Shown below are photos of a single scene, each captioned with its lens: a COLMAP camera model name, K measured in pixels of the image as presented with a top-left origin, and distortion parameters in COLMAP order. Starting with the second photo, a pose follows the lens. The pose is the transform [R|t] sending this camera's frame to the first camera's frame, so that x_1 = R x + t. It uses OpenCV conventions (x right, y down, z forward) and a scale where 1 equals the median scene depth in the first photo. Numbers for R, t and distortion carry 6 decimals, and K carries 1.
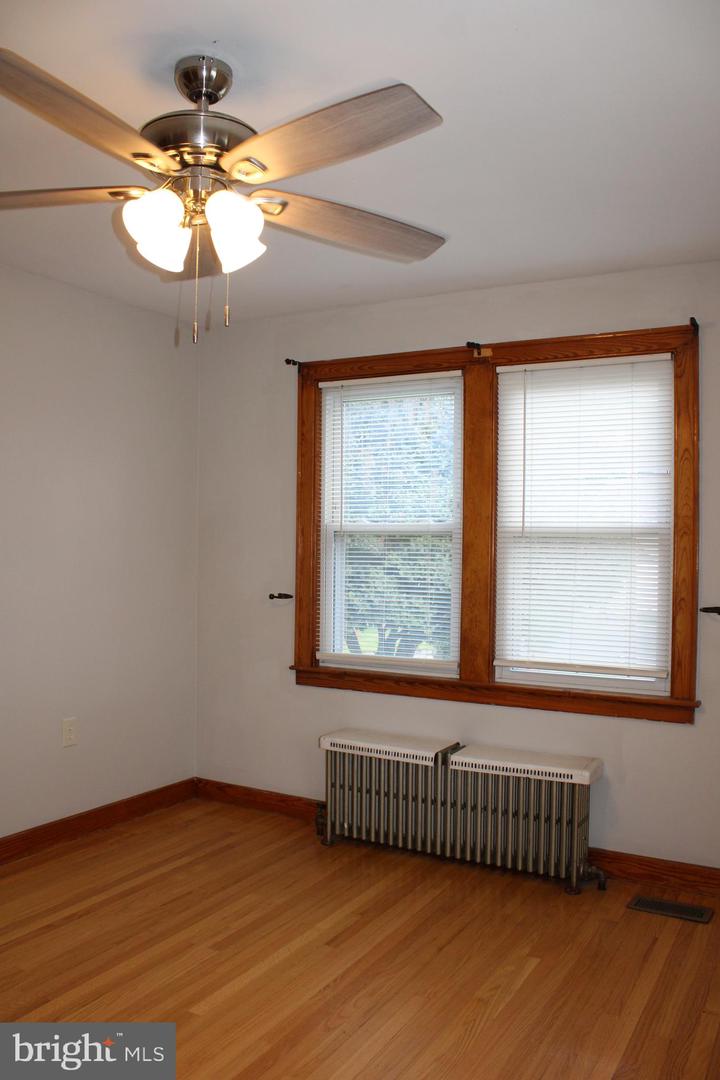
lens RADIAL K [[887.3, 0, 360.0], [0, 887.3, 540.0], [0, 0, 1]] dist [-0.158953, 0.141665]
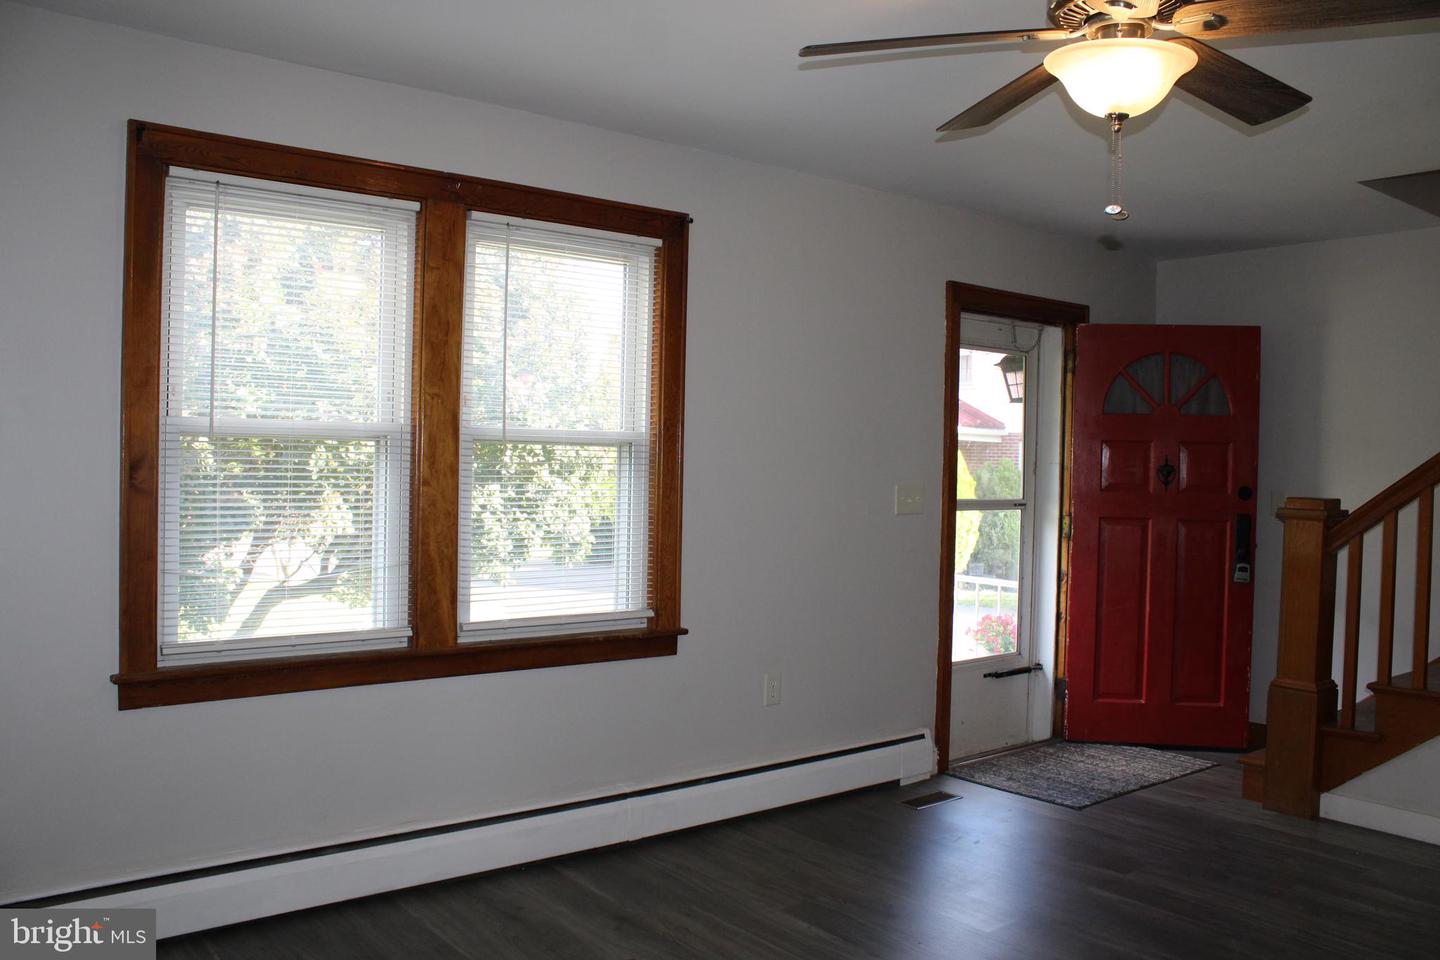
lens RADIAL K [[1183.0, 0, 725.3], [0, 1183.0, 469.1], [0, 0, 1]] dist [-0.158953, 0.141665]
pose [[0.381166, -0.022475, 0.924233, -0.665917], [-0.020035, 0.999269, 0.032562, -0.019366], [-0.924290, -0.030929, 0.380437, 0.447285]]
